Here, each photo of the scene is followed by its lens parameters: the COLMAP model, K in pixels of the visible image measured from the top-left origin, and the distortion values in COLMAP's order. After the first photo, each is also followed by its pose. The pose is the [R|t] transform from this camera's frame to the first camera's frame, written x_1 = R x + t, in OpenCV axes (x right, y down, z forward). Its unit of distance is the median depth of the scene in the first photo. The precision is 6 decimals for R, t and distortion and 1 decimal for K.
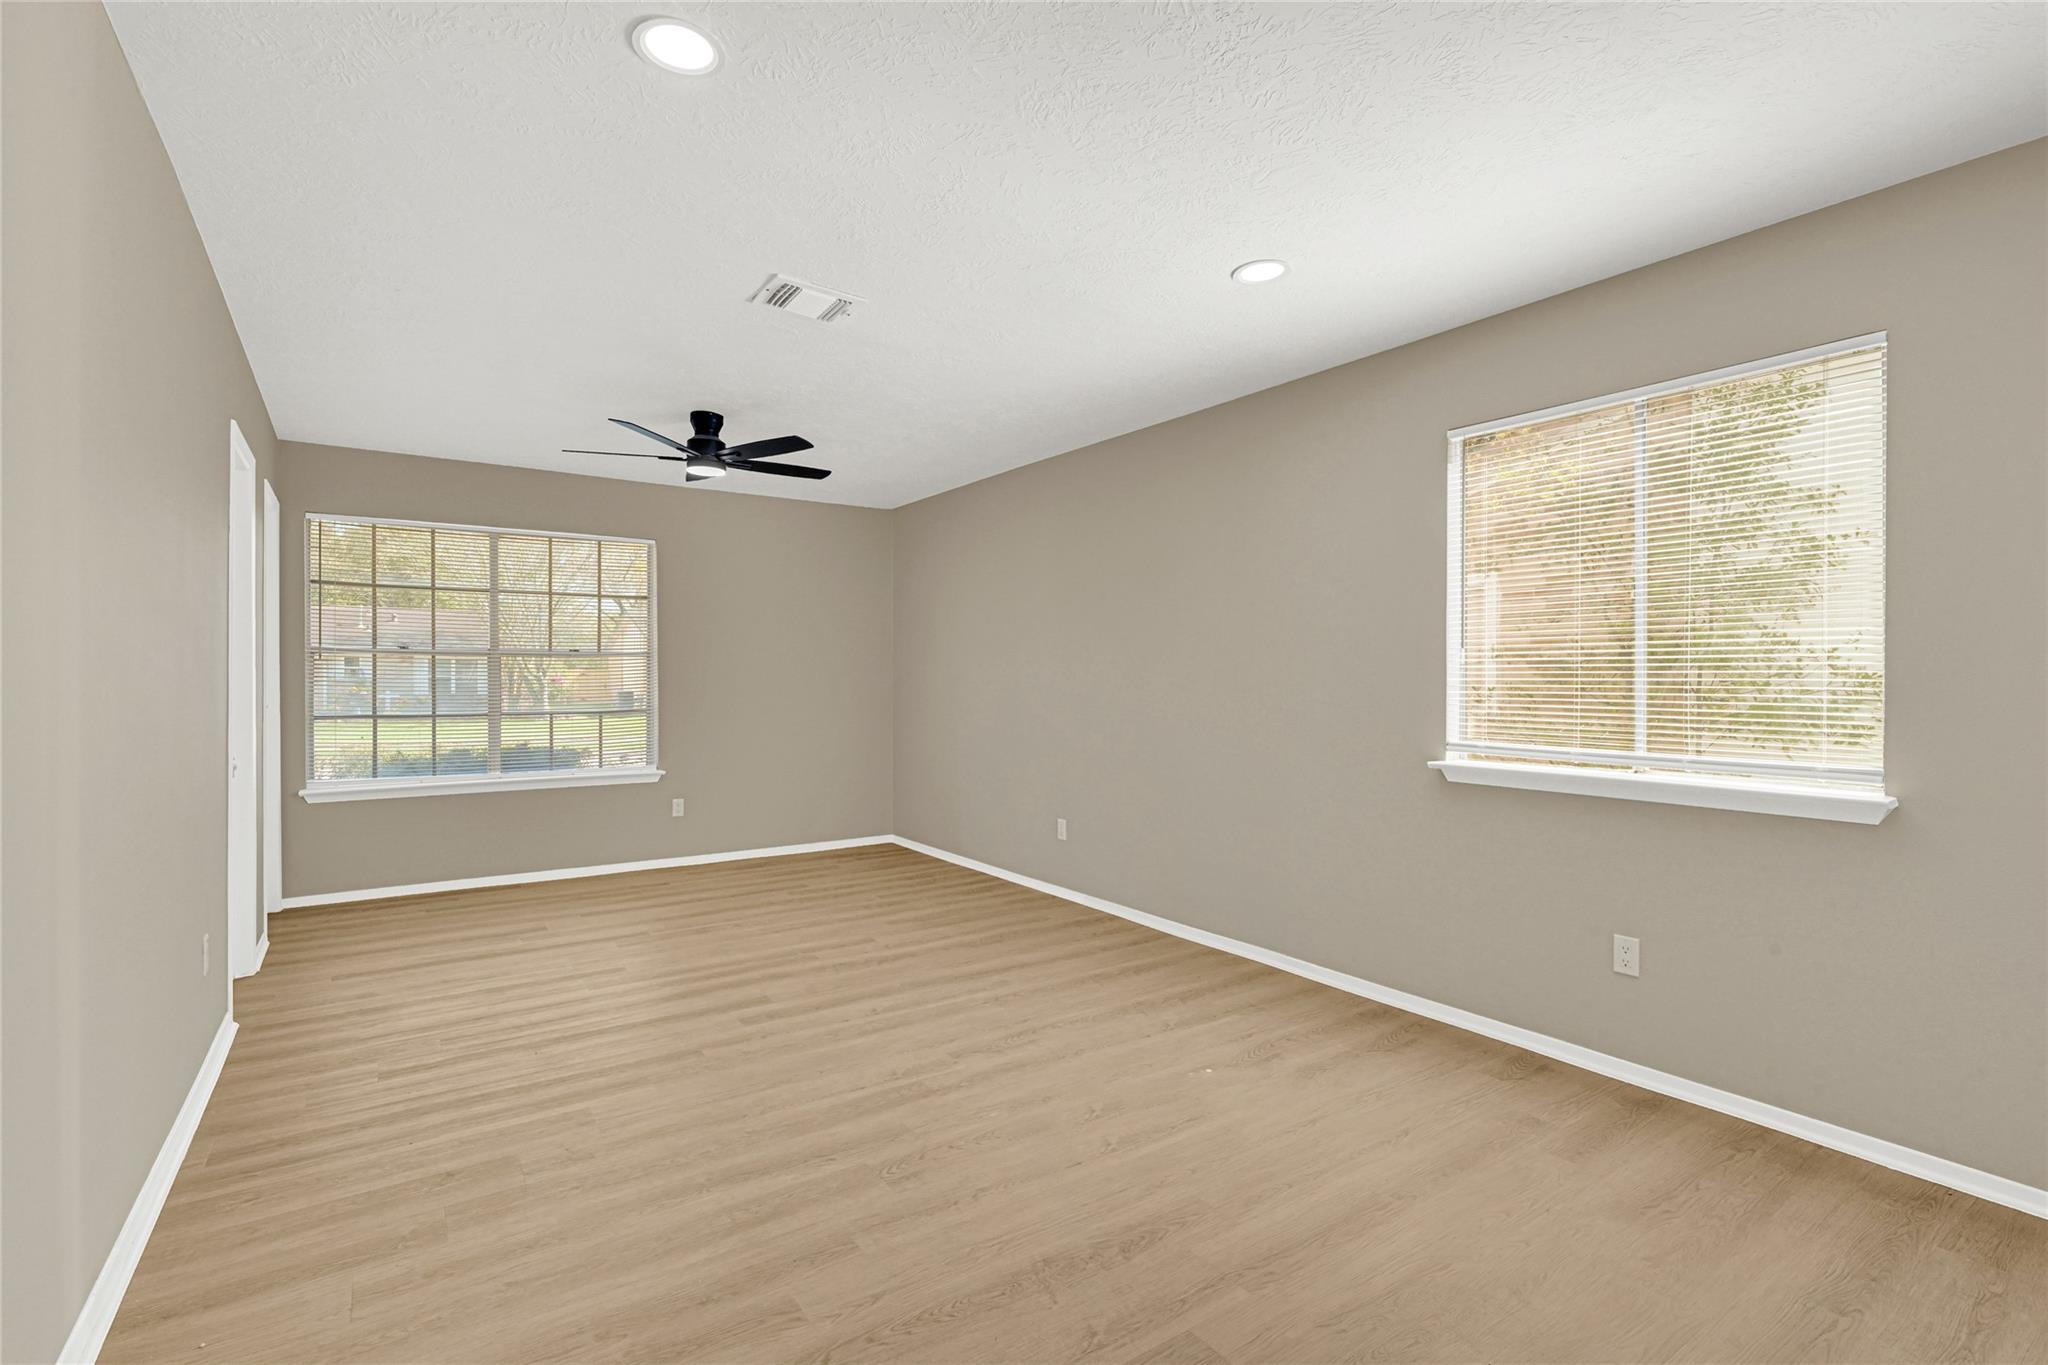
lens RADIAL K [[866.8, 0, 1026.2], [0, 866.8, 675.1], [0, 0, 1]] dist [0.009563, 0.000047]
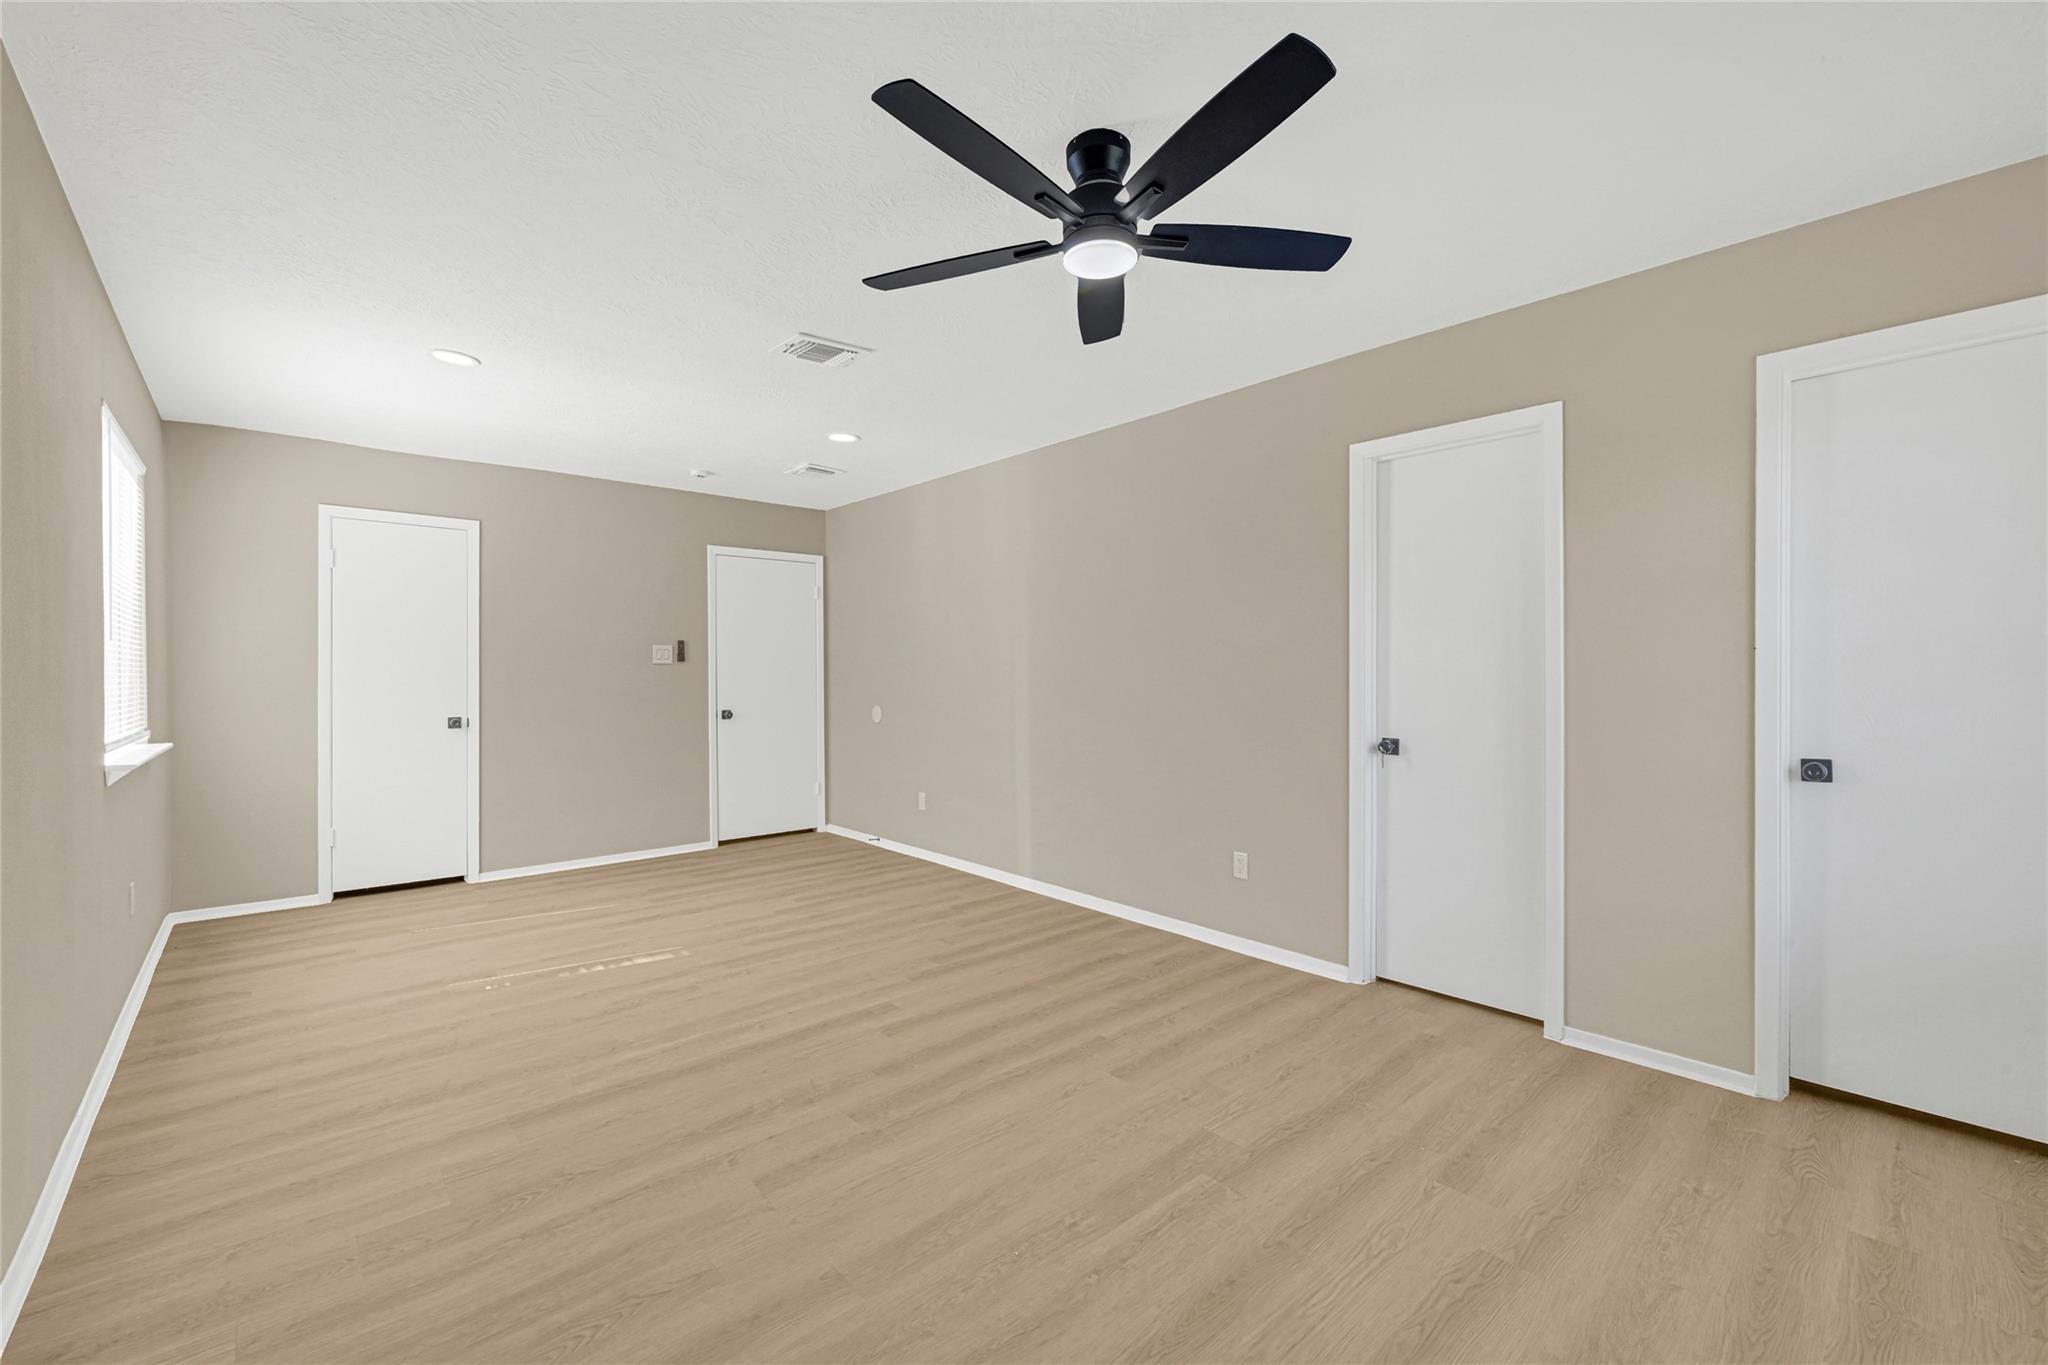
lens RADIAL K [[866.8, 0, 1026.2], [0, 866.8, 675.1], [0, 0, 1]] dist [0.009563, 0.000047]
pose [[-0.994348, 0.002085, -0.106153, -0.362715], [0.002179, 0.999997, -0.000772, 0.009059], [0.106151, -0.000999, -0.994350, 1.980157]]
